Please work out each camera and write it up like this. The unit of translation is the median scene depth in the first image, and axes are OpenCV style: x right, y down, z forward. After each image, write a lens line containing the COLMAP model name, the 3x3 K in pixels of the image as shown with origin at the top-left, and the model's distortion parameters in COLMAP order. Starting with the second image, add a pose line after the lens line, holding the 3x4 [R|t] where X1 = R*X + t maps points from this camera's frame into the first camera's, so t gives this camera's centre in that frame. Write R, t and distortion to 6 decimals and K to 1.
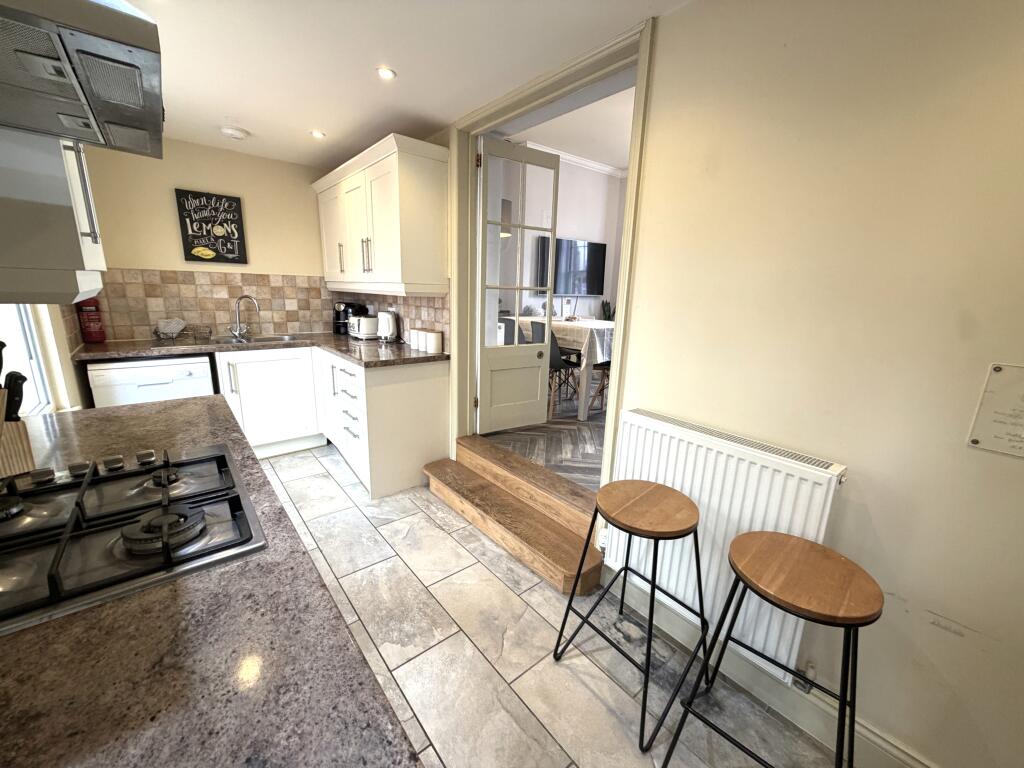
lens RADIAL K [[406.7, 0, 510.1], [0, 406.7, 384.0], [0, 0, 1]] dist [-0.000259, -0.000057]
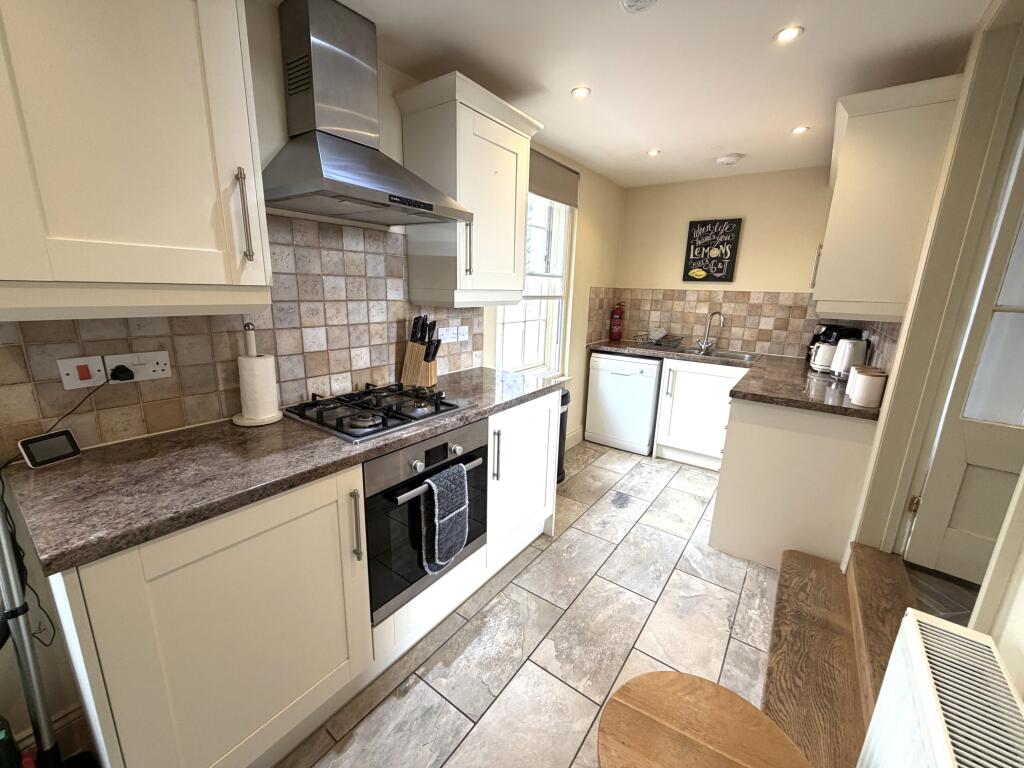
lens RADIAL K [[406.7, 0, 510.1], [0, 406.7, 384.0], [0, 0, 1]] dist [-0.000259, -0.000057]
pose [[0.246691, 0.199986, -0.948235, 0.266324], [-0.242114, 0.960165, 0.139515, -0.057182], [0.938363, 0.195164, 0.285284, 0.243268]]
